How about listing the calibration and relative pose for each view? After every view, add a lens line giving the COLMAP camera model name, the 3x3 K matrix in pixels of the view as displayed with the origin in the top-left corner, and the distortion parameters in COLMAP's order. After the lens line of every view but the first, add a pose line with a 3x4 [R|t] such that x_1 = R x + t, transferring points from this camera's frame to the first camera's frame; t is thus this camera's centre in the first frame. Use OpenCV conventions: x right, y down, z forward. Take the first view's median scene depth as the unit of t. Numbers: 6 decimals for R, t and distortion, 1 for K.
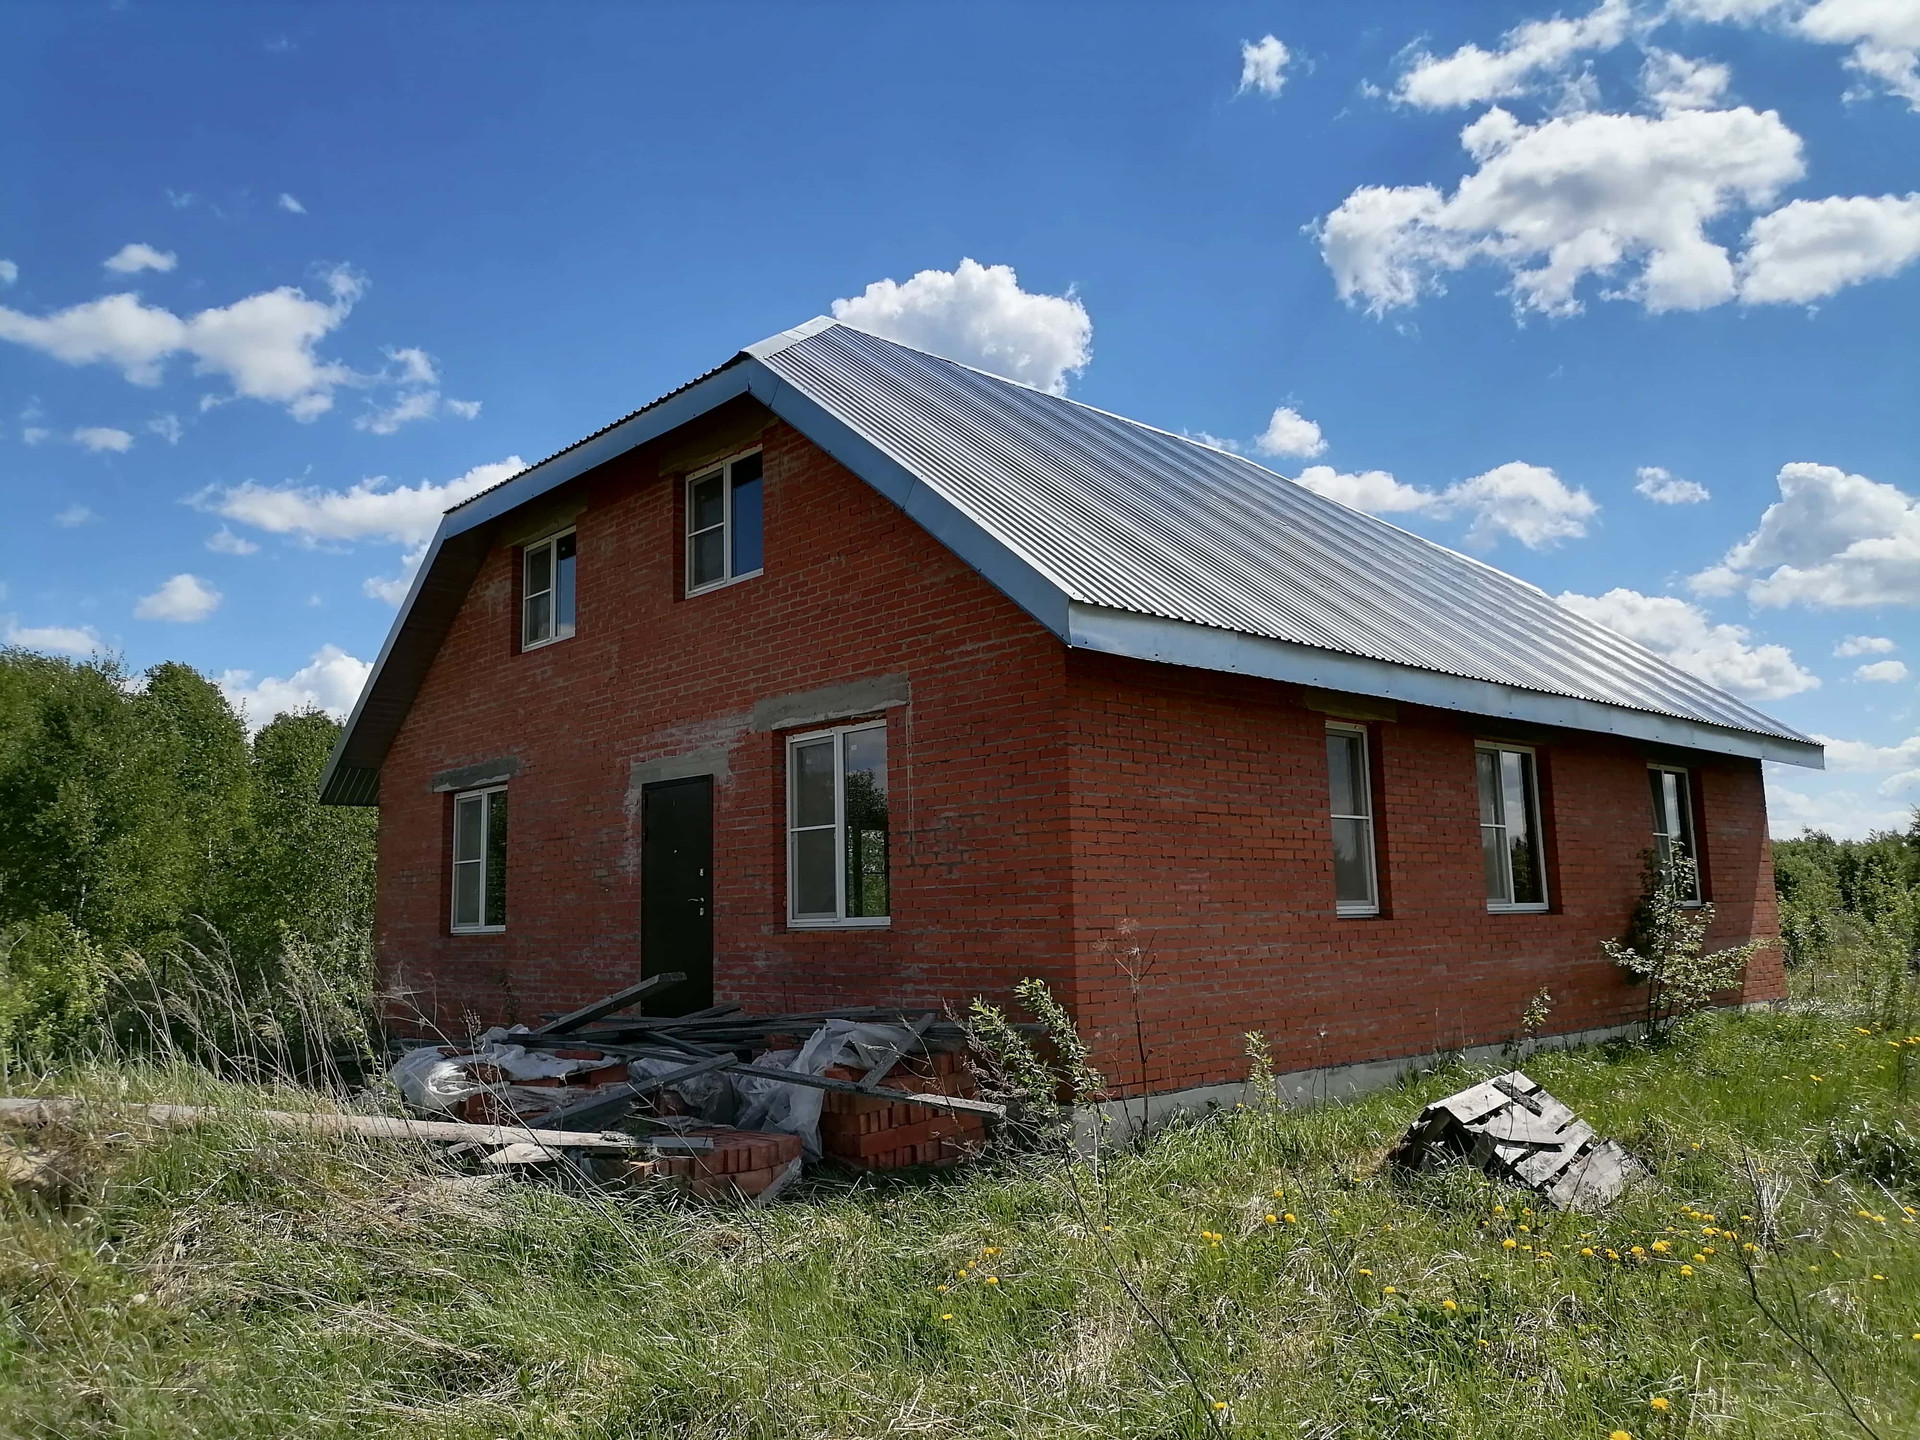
lens RADIAL K [[1382.5, 0, 967.2], [0, 1382.5, 730.3], [0, 0, 1]] dist [0.040307, -0.038326]
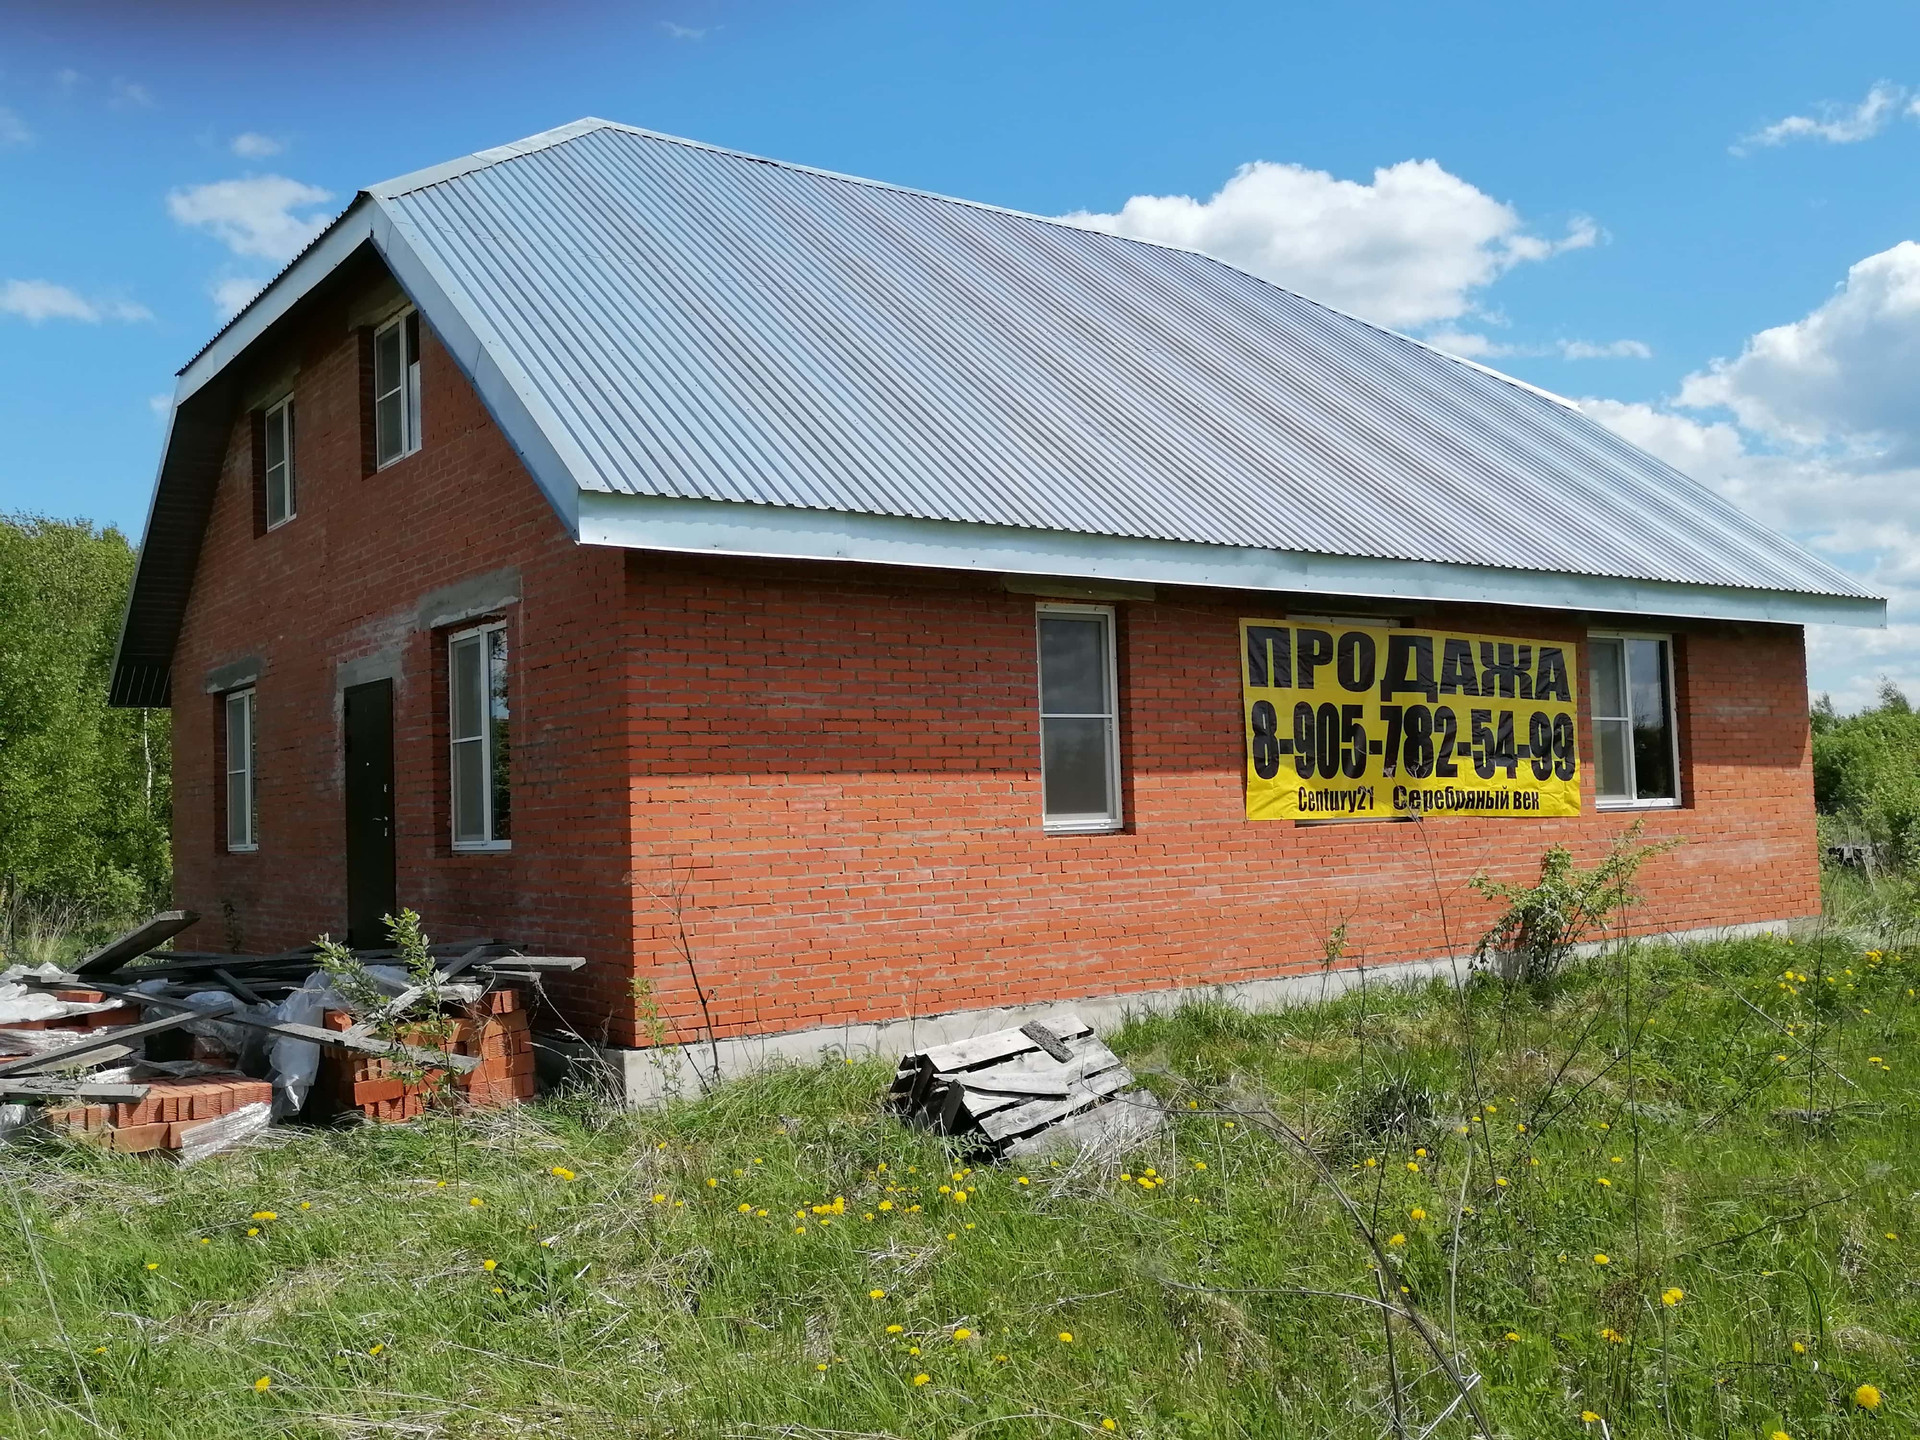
lens RADIAL K [[1735.7, 0, 960.0], [0, 1735.7, 720.0], [0, 0, 1]] dist [0.027594, 0.000050]
pose [[0.992571, -0.017033, -0.120472, 0.330790], [0.026995, 0.996304, 0.081548, -0.023644], [0.118638, -0.084194, 0.989362, -0.061049]]
